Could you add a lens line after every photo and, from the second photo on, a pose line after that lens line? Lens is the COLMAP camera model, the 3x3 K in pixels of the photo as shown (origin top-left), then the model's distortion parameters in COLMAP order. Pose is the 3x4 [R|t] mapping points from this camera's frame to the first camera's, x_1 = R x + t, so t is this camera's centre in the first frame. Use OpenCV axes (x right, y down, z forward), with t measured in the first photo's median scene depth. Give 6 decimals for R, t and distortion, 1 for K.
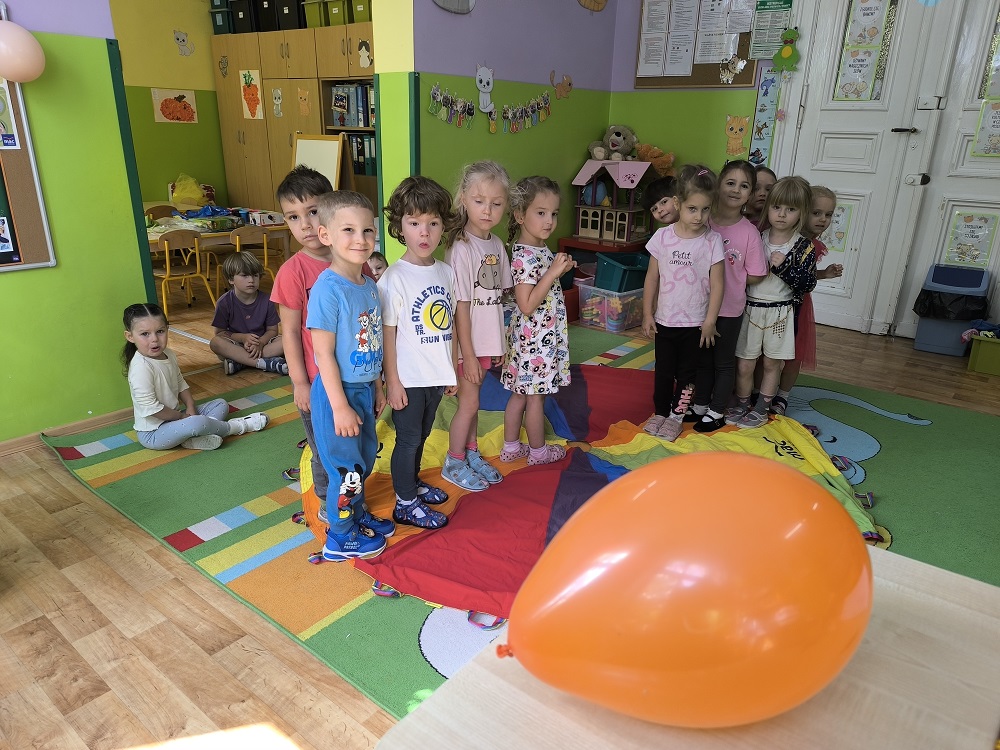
lens RADIAL K [[677.9, 0, 505.8], [0, 677.9, 384.4], [0, 0, 1]] dist [0.026568, -0.031675]
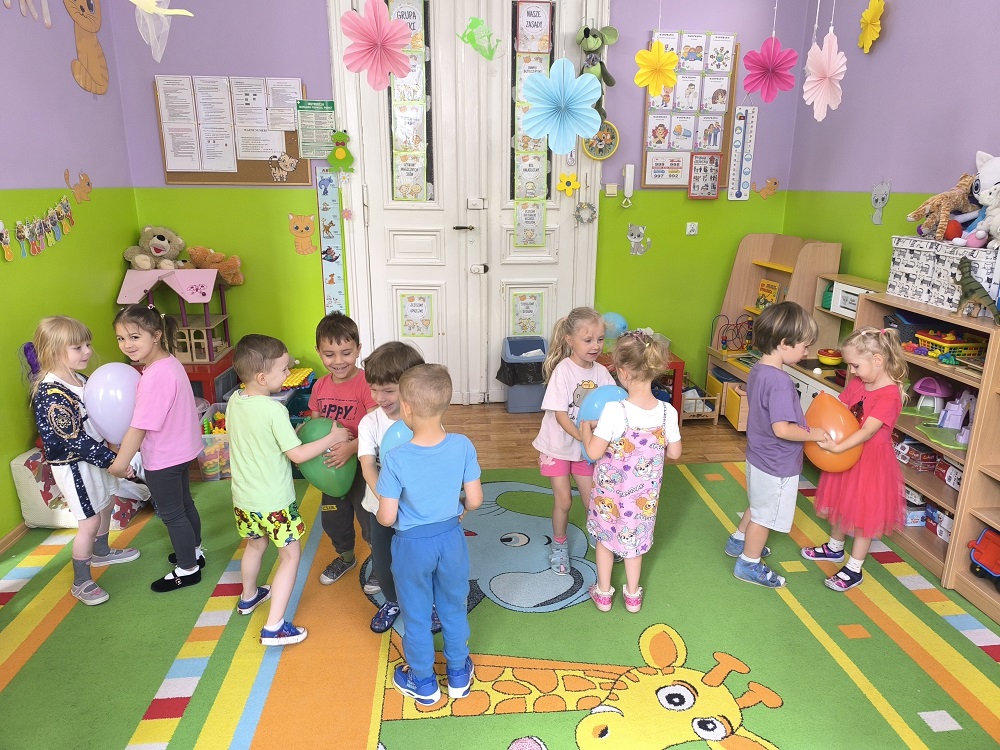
lens RADIAL K [[677.9, 0, 501.3], [0, 677.9, 383.7], [0, 0, 1]] dist [0.026568, -0.031675]
pose [[0.717431, -0.215363, 0.662504, -0.142975], [0.252886, 0.966653, 0.040381, -0.138942], [-0.649108, 0.138567, 0.747969, 0.147141]]
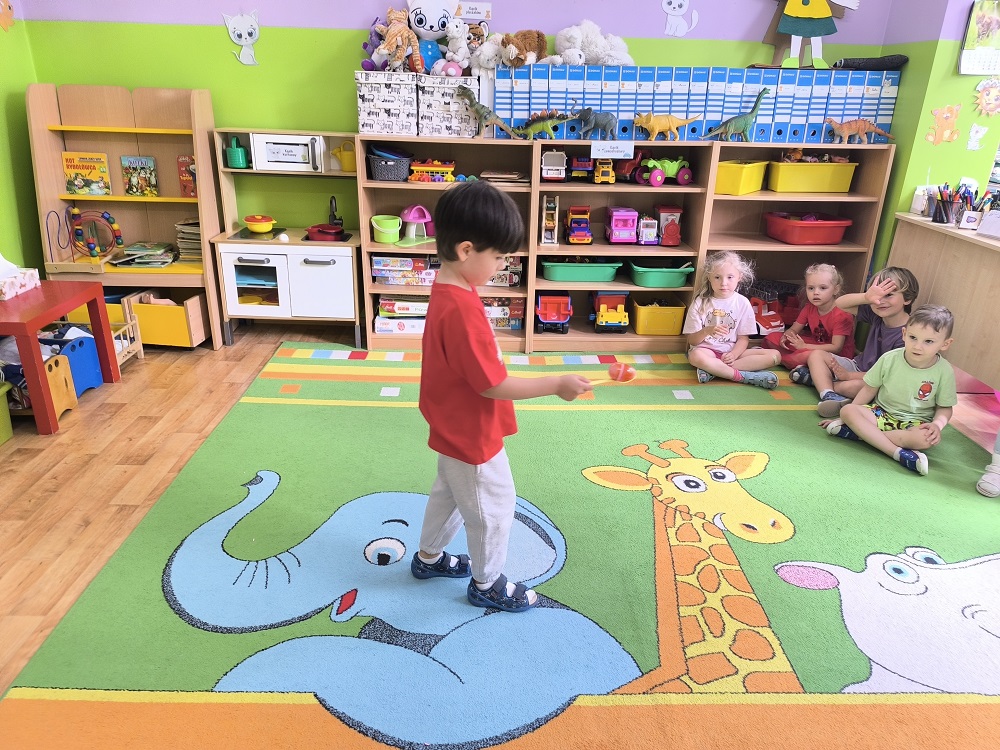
lens RADIAL K [[695.0, 0, 497.7], [0, 695.0, 384.0], [0, 0, 1]] dist [0.014203, -0.009412]
pose [[-0.652692, -0.327341, 0.683258, -0.035388], [0.224742, 0.777597, 0.587226, -0.290739], [-0.723523, 0.536834, -0.433964, 0.758525]]
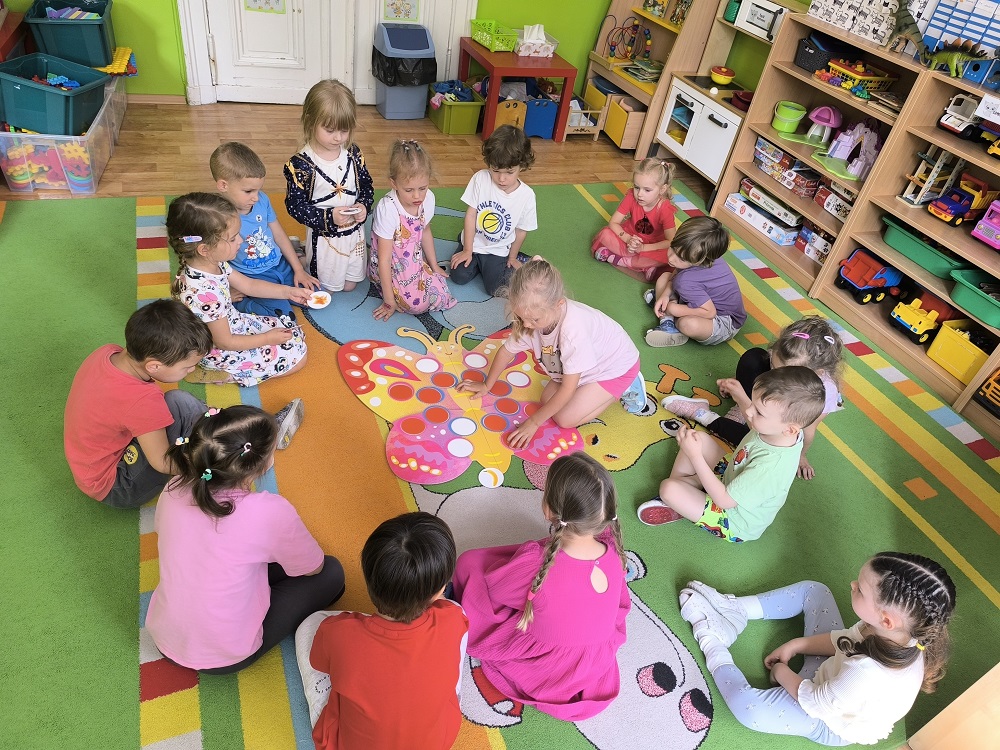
lens RADIAL K [[677.9, 0, 500.0], [0, 677.9, 374.5], [0, 0, 1]] dist [0.026568, -0.031675]
pose [[0.478404, -0.516762, 0.709991, -0.218714], [0.170963, 0.847856, 0.501908, -0.193061], [-0.861337, -0.118732, 0.493965, 0.285271]]
